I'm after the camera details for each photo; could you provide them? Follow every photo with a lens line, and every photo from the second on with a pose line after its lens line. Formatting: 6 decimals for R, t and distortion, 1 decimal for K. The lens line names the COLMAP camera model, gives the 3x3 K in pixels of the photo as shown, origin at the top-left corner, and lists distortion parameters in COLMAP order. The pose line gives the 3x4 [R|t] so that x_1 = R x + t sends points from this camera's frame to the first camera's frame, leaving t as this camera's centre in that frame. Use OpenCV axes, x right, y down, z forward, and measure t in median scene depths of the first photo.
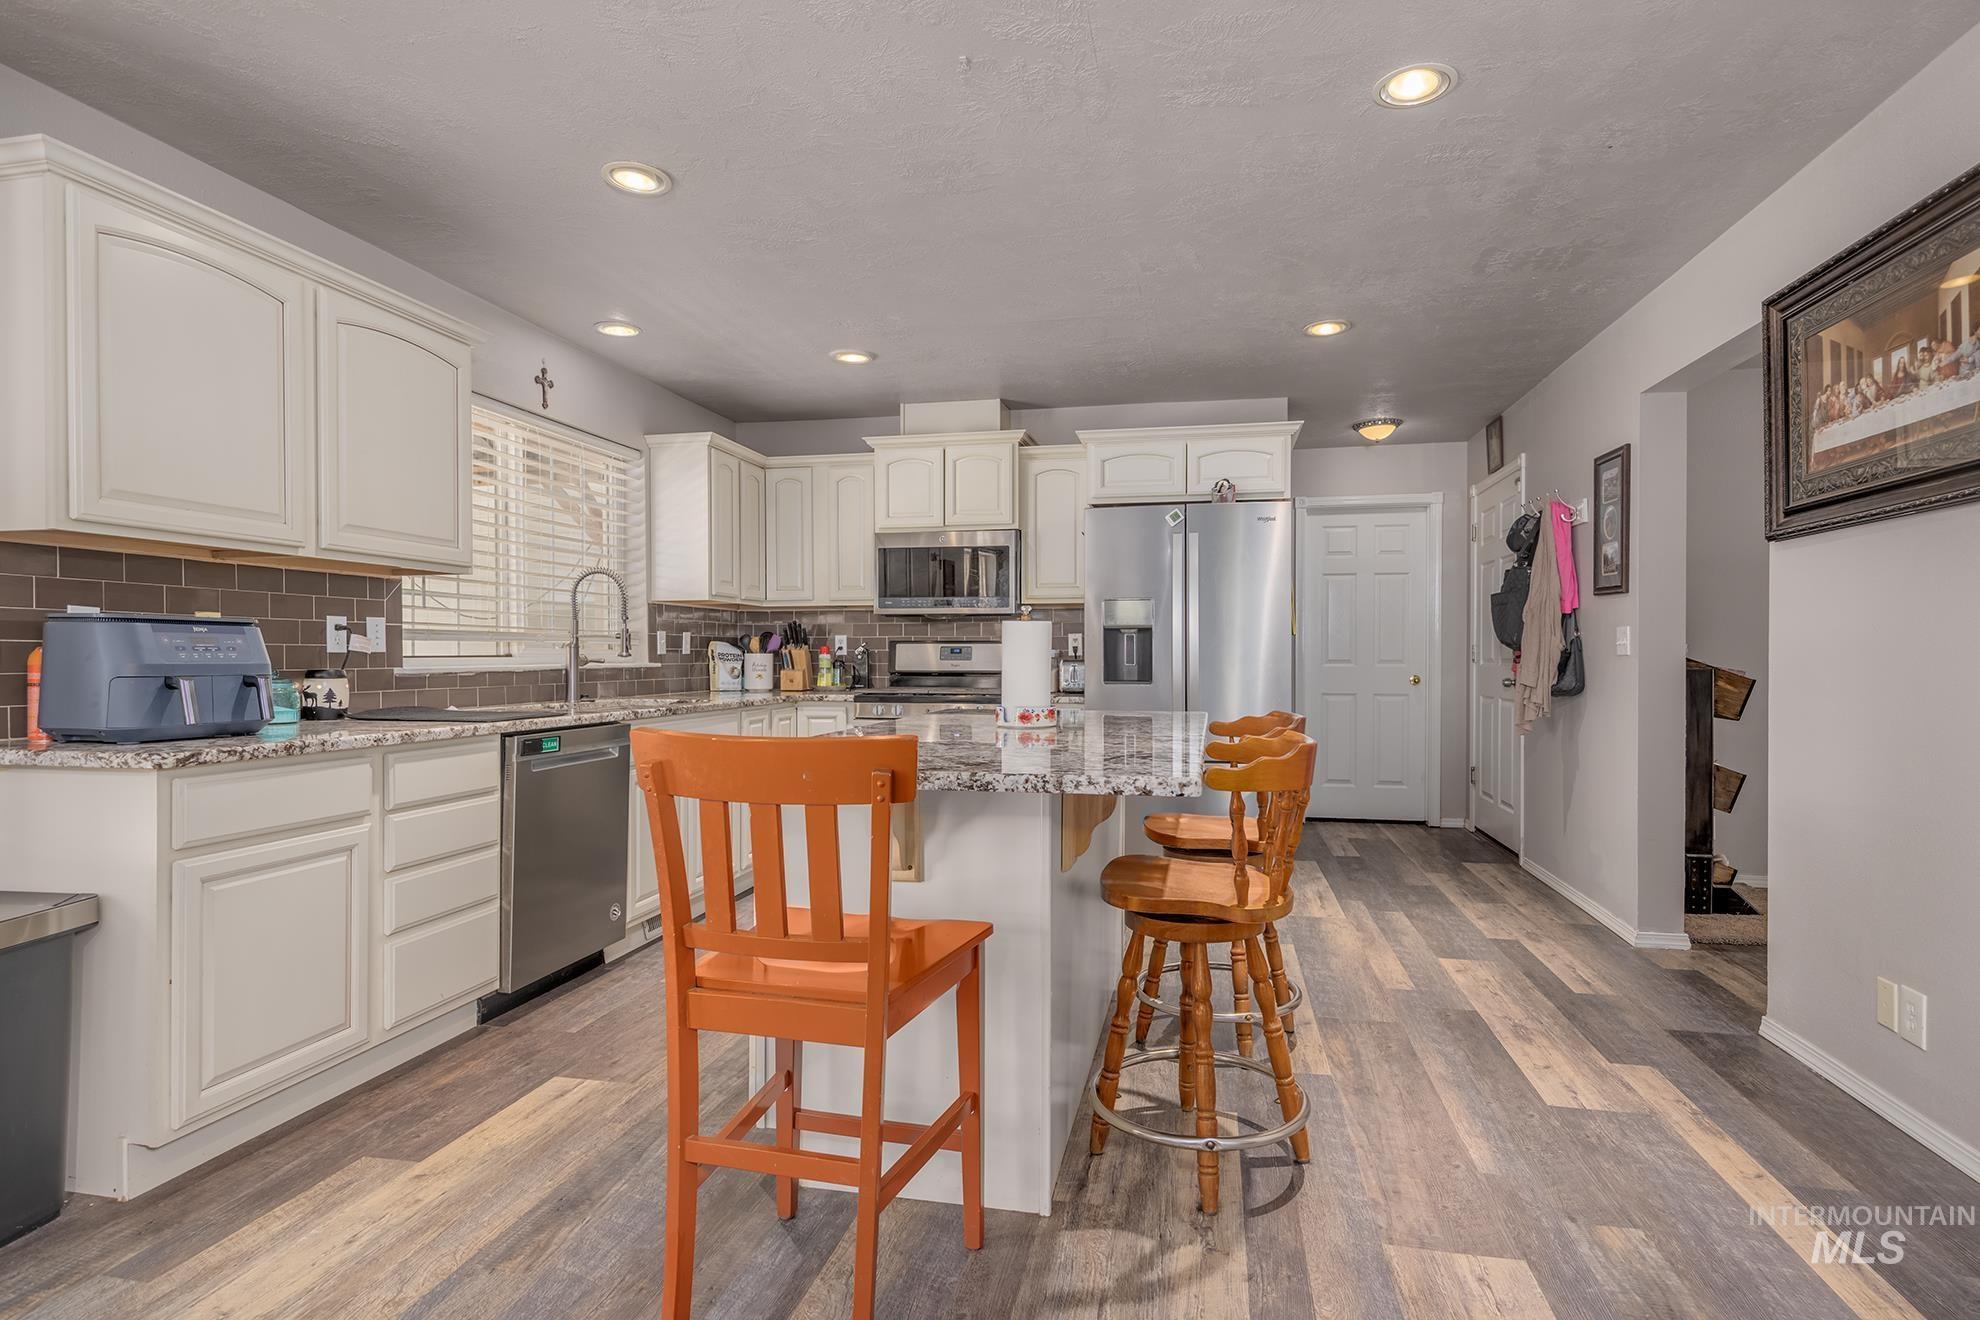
lens RADIAL K [[1023.3, 0, 987.3], [0, 1023.3, 662.9], [0, 0, 1]] dist [0.002346, -0.000613]
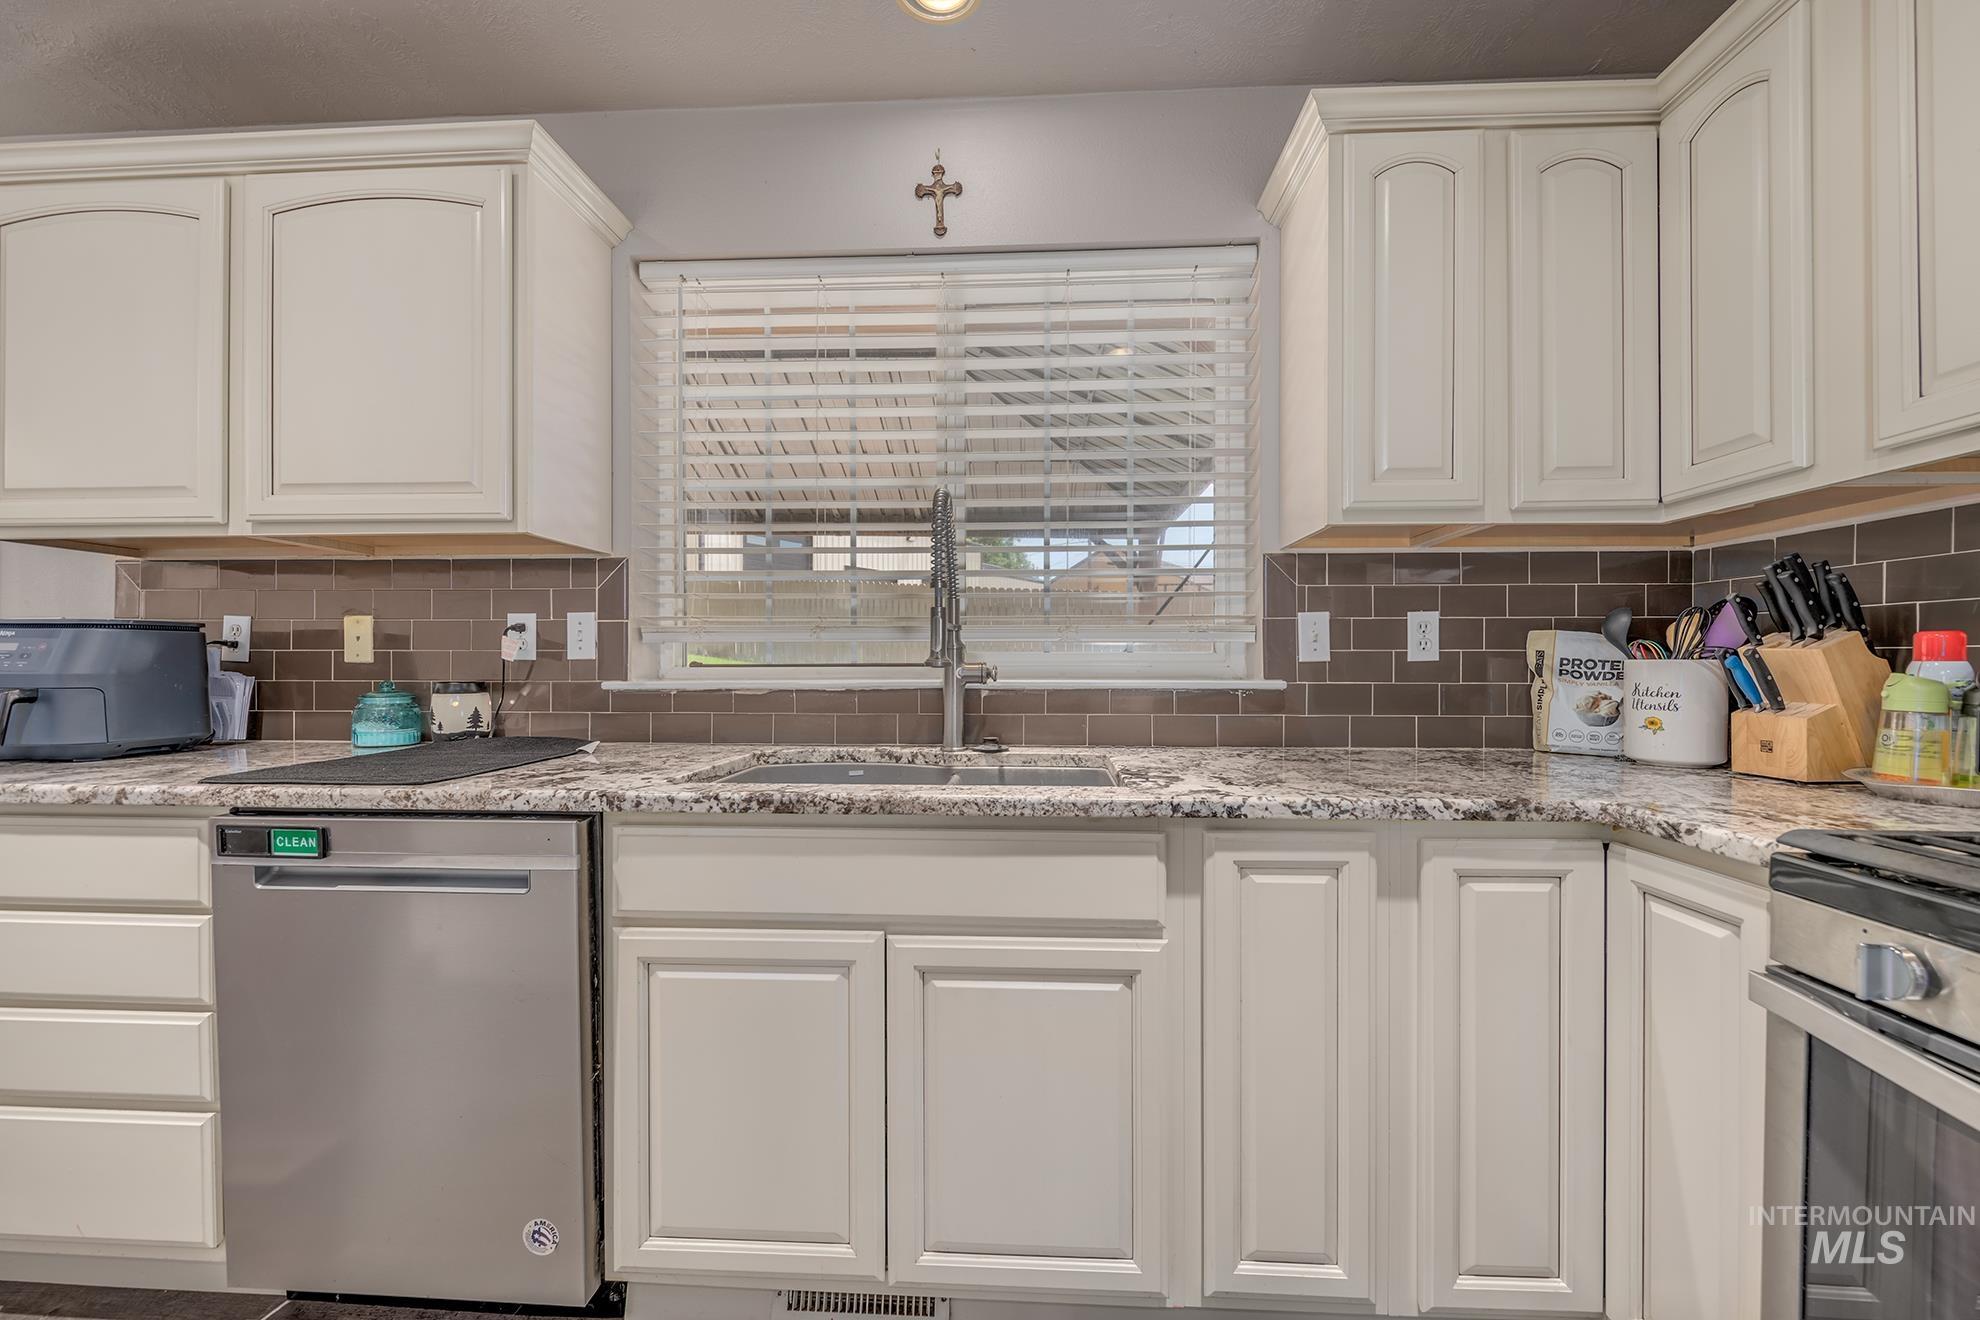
lens RADIAL K [[758.1, 0, 999.2], [0, 758.1, 663.5], [0, 0, 1]] dist [0.002561, -0.003251]
pose [[0.167749, -0.000405, -0.985830, -0.005655], [-0.008498, 0.999962, -0.001857, -0.006907], [0.985793, 0.008689, 0.167739, 0.942608]]
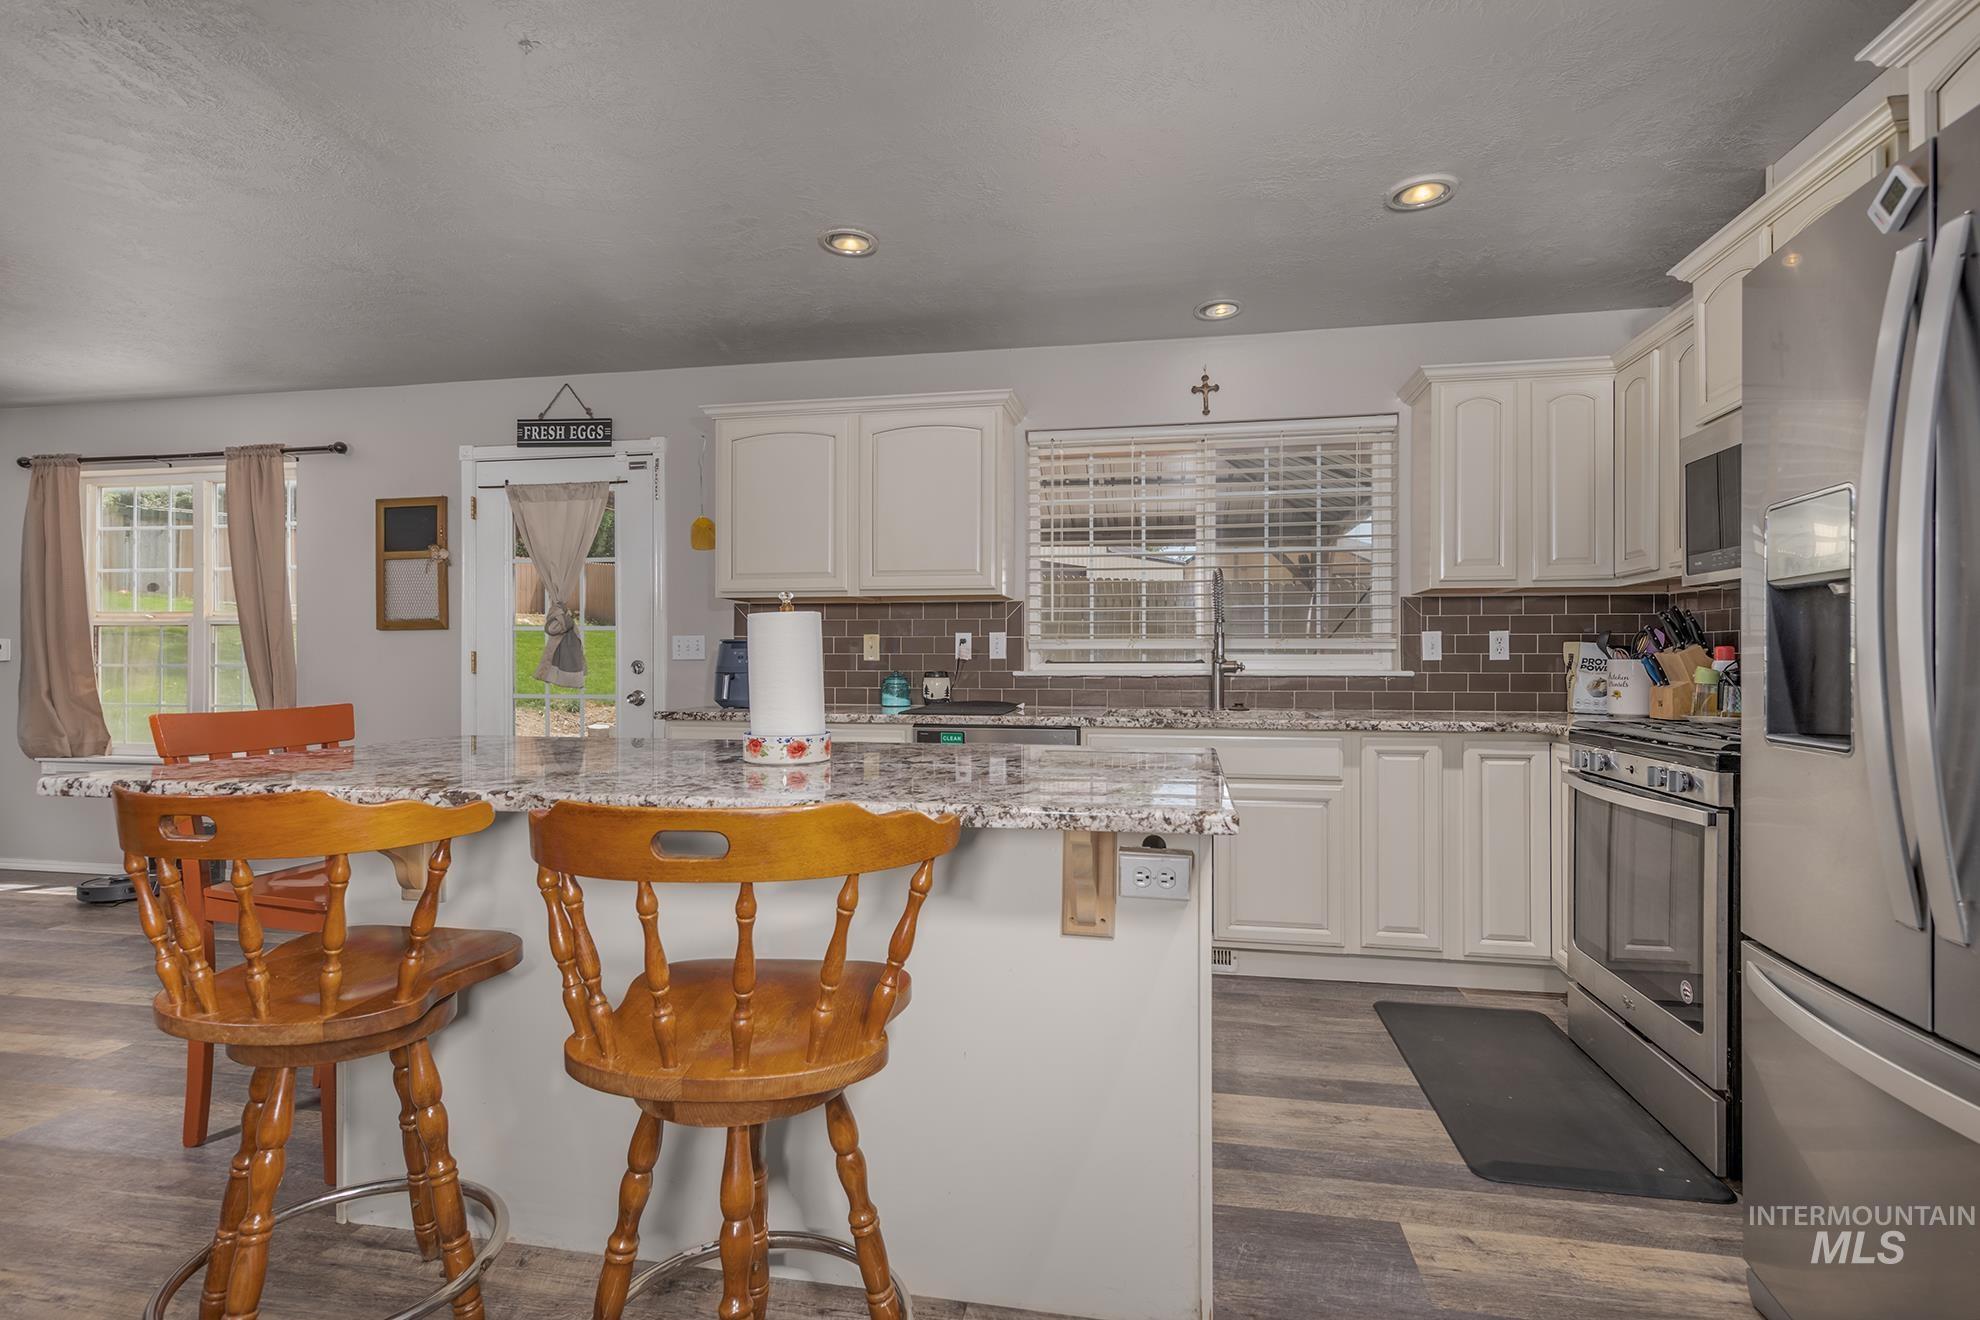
lens RADIAL K [[933.6, 0, 992.7], [0, 933.6, 655.8], [0, 0, 1]] dist [0.000033, -0.001400]
pose [[0.032488, -0.003804, -0.999465, 0.462663], [-0.008174, 0.999958, -0.004072, -0.007377], [0.999439, 0.008302, 0.032456, 0.747163]]
